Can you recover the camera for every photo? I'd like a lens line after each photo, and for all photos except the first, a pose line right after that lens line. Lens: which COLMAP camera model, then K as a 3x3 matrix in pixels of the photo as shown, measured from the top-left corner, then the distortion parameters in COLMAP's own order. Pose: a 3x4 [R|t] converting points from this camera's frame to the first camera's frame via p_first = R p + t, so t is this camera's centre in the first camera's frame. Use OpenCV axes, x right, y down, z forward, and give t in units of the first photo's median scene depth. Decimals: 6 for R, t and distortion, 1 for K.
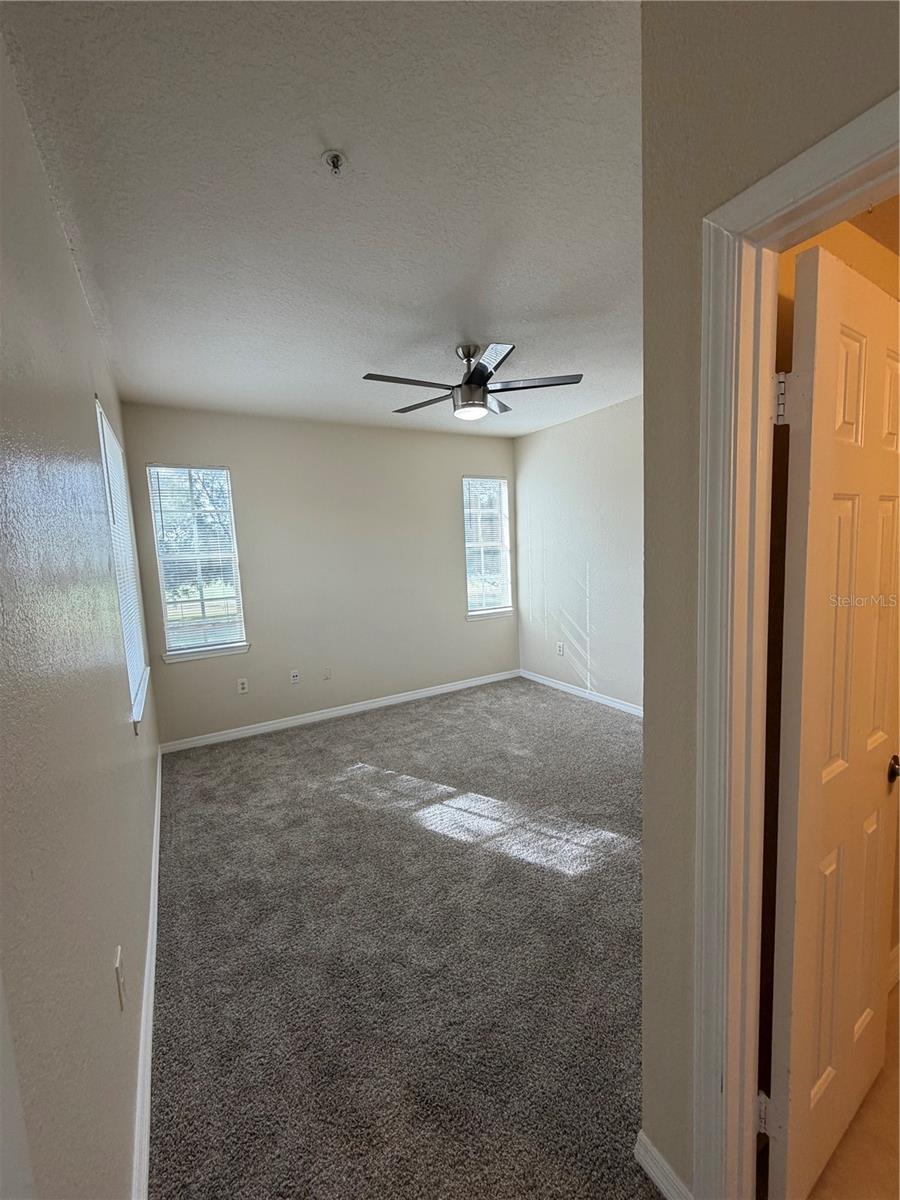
lens RADIAL K [[475.5, 0, 448.0], [0, 475.5, 594.3], [0, 0, 1]] dist [-0.002158, 0.001048]
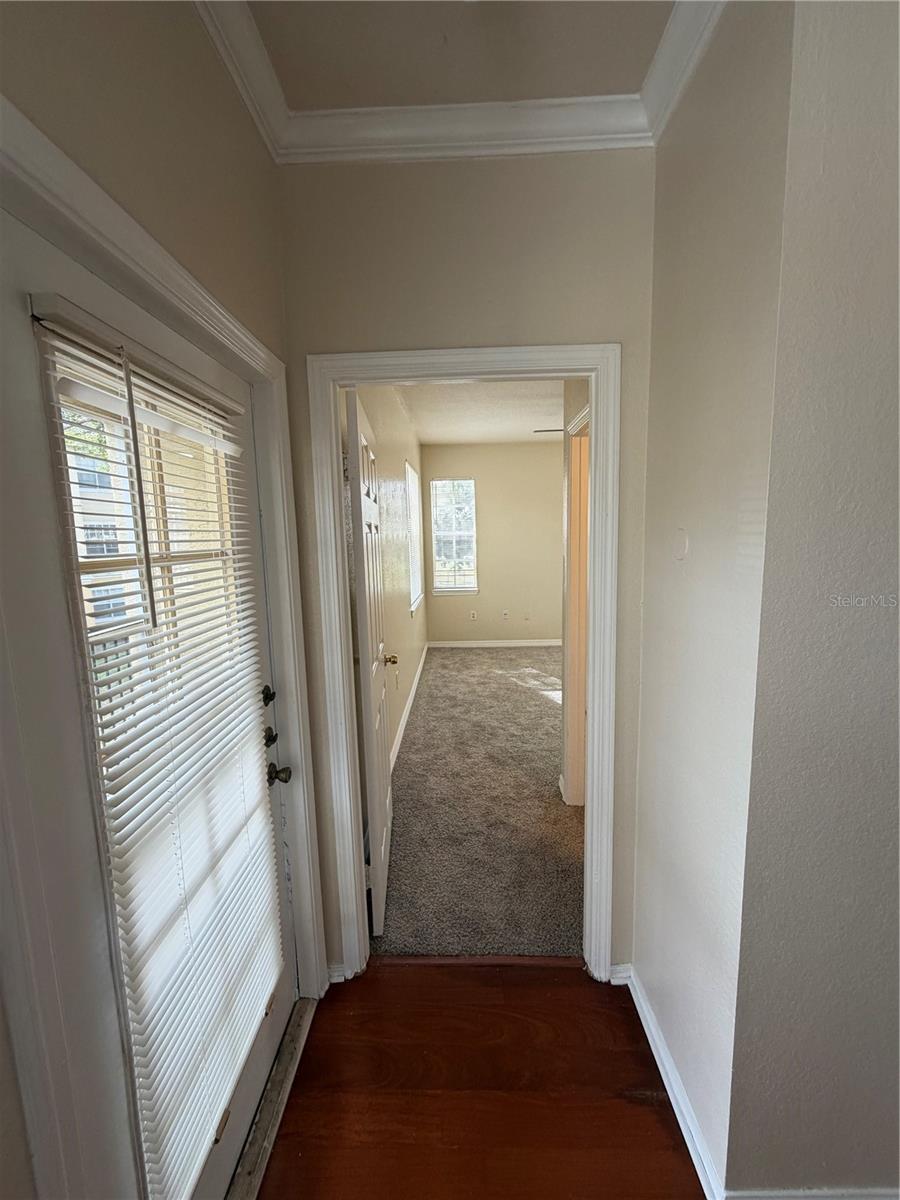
lens RADIAL K [[475.5, 0, 450.9], [0, 475.5, 596.7], [0, 0, 1]] dist [-0.002158, 0.001048]
pose [[0.851760, 0.093549, -0.515512, 0.491555], [-0.066308, 0.995266, 0.071051, 0.033057], [0.519719, -0.026336, 0.853931, -0.614827]]
